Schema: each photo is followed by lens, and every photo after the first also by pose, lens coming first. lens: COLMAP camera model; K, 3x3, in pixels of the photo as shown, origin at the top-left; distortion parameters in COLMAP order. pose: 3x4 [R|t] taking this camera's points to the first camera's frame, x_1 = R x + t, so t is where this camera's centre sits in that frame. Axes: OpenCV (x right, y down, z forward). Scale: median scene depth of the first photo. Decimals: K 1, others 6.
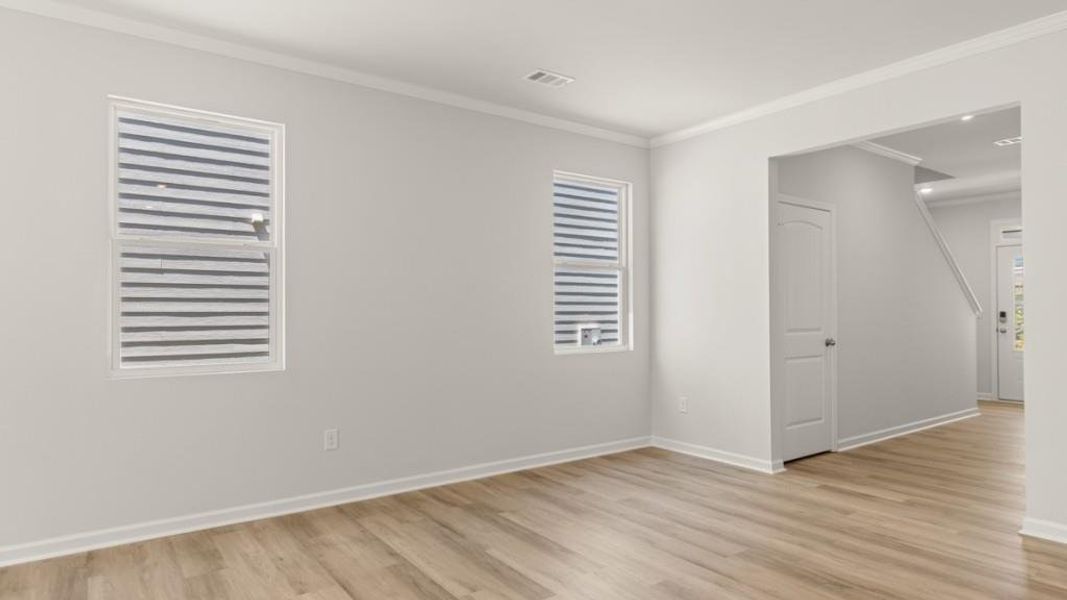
lens RADIAL K [[615.9, 0, 528.7], [0, 615.9, 302.9], [0, 0, 1]] dist [-0.005258, -0.000073]
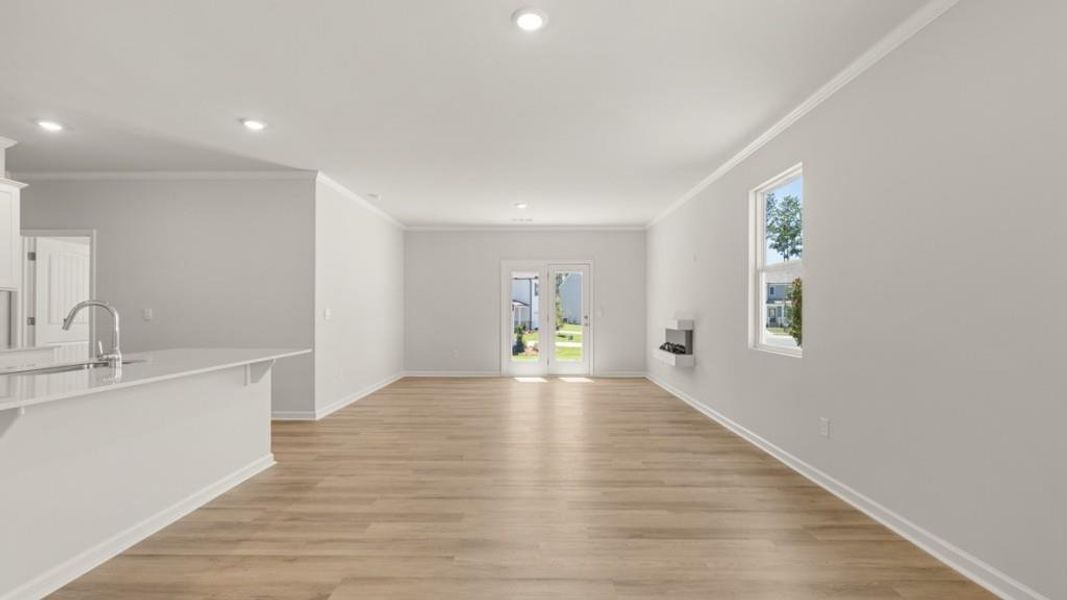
lens RADIAL K [[471.6, 0, 541.5], [0, 471.6, 301.7], [0, 0, 1]] dist [0.000066, 0.000173]
pose [[-0.575577, -0.012016, -0.817659, 0.827426], [0.010142, 0.999710, -0.021831, 0.011601], [0.817685, -0.020858, -0.575288, 1.332064]]
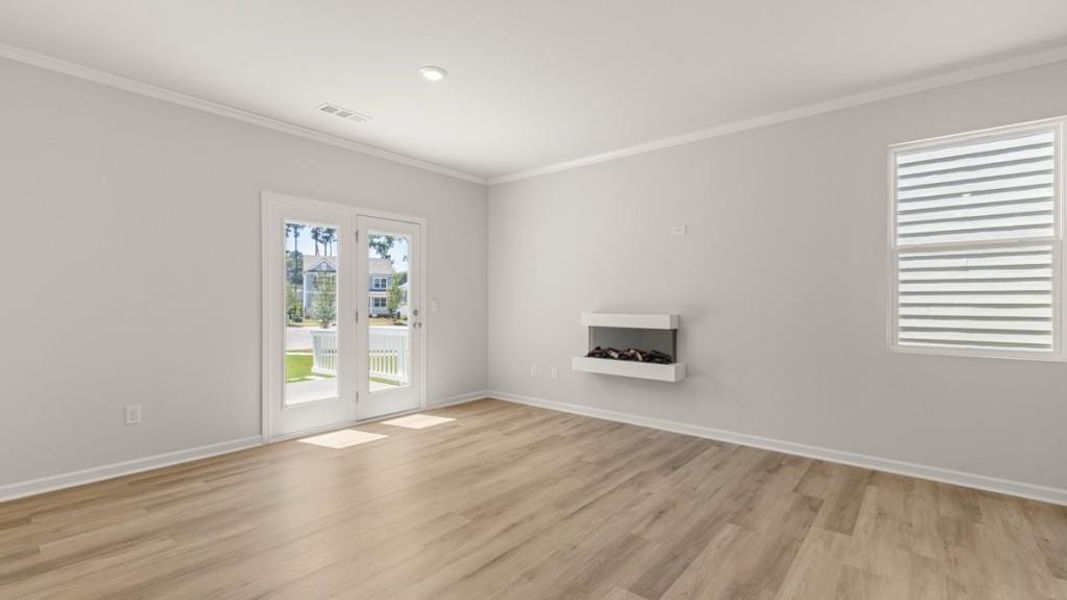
lens RADIAL K [[471.6, 0, 540.7], [0, 471.6, 304.3], [0, 0, 1]] dist [0.000066, 0.000173]
pose [[0.262096, 0.009631, -0.964994, 0.136262], [0.007371, 0.999901, 0.011981, -0.000821], [0.965014, -0.010253, 0.261999, -0.034214]]
